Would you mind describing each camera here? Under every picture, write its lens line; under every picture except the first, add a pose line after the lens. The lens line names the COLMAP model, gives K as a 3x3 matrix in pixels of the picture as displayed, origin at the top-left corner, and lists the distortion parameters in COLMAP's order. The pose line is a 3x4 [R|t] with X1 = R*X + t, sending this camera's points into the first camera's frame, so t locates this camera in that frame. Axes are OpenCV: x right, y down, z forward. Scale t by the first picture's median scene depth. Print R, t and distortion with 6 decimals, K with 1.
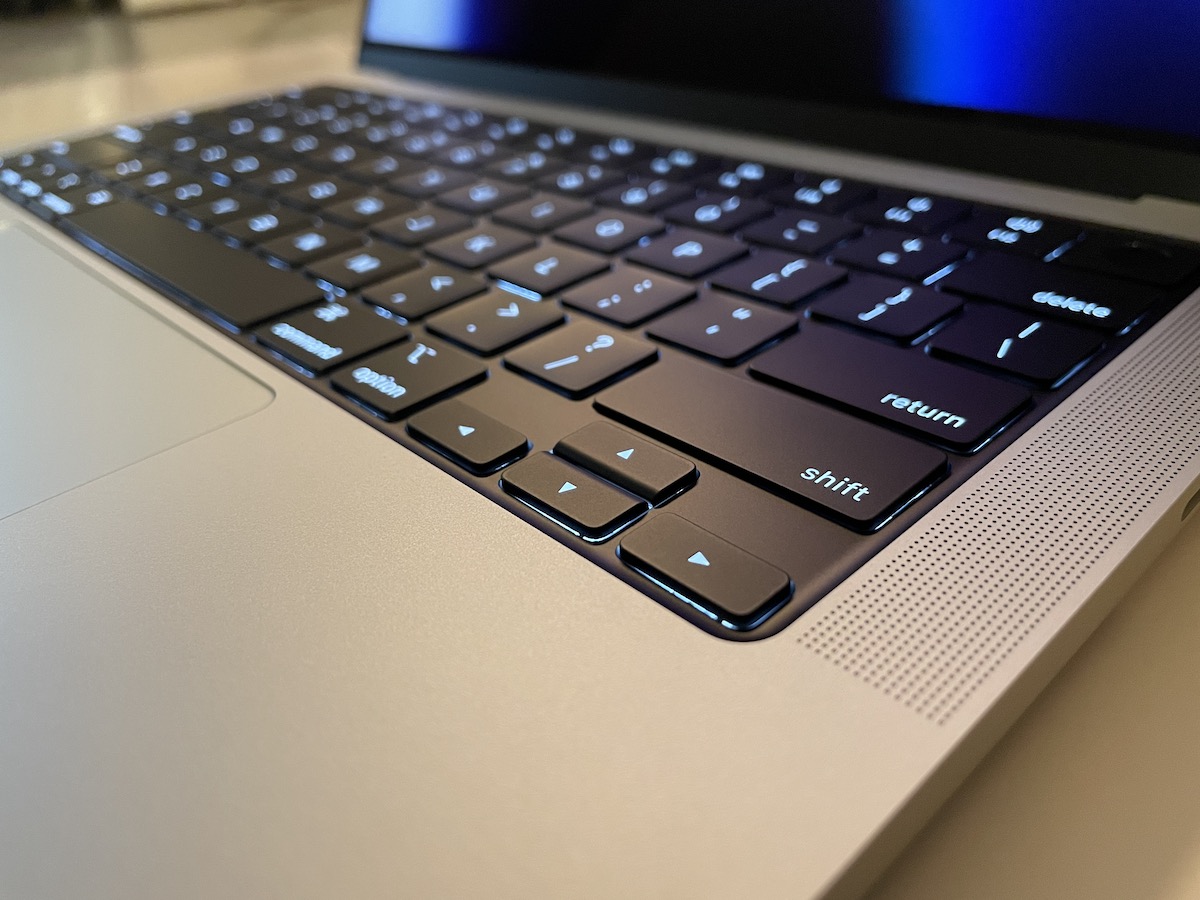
lens RADIAL K [[921.9, 0, 600.0], [0, 921.9, 450.0], [0, 0, 1]] dist [0.014376, -0.018407]
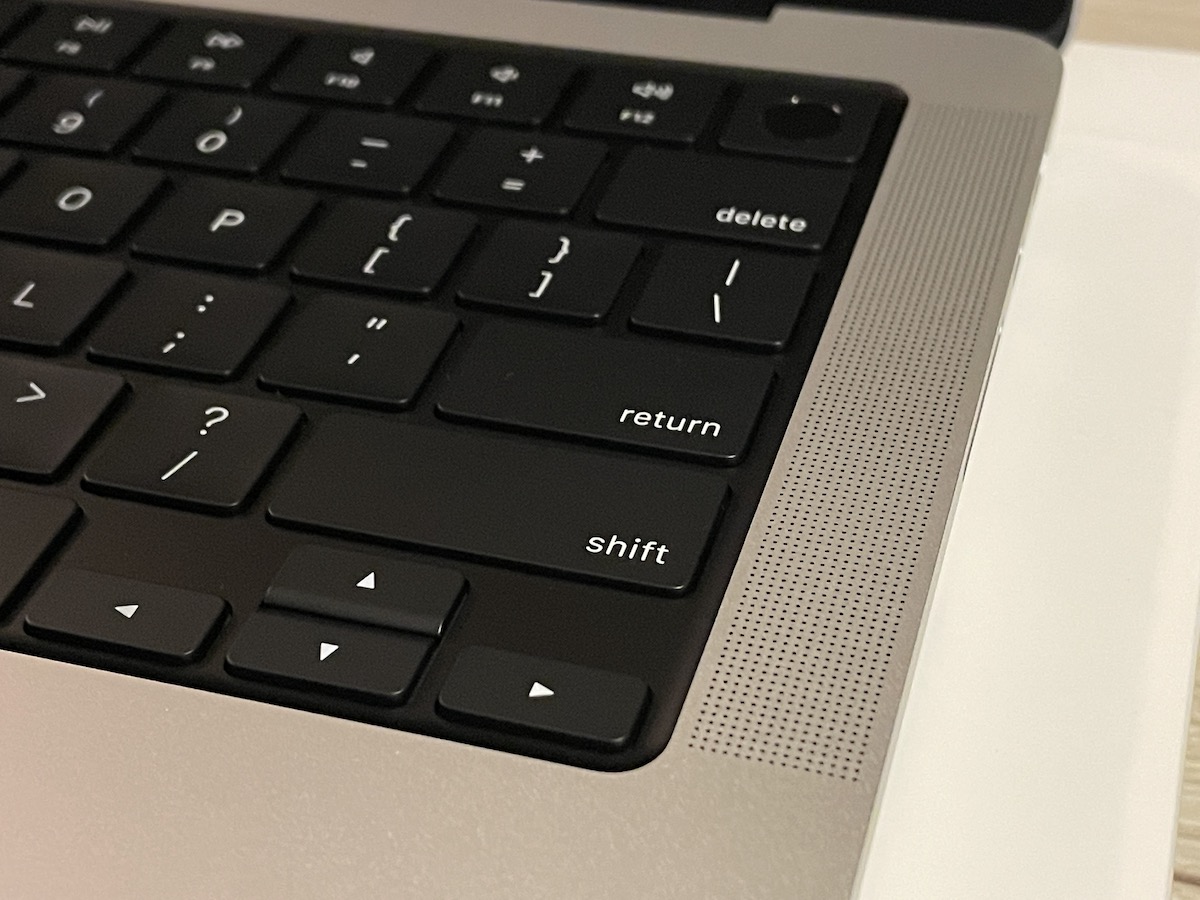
lens RADIAL K [[1874.5, 0, 600.0], [0, 1874.5, 450.0], [0, 0, 1]] dist [0.357234, -0.006827]
pose [[0.866951, -0.247908, 0.432363, -0.372898], [0.221435, 0.968783, 0.111470, -0.191190], [-0.446500, -0.000899, 0.894783, -0.394134]]
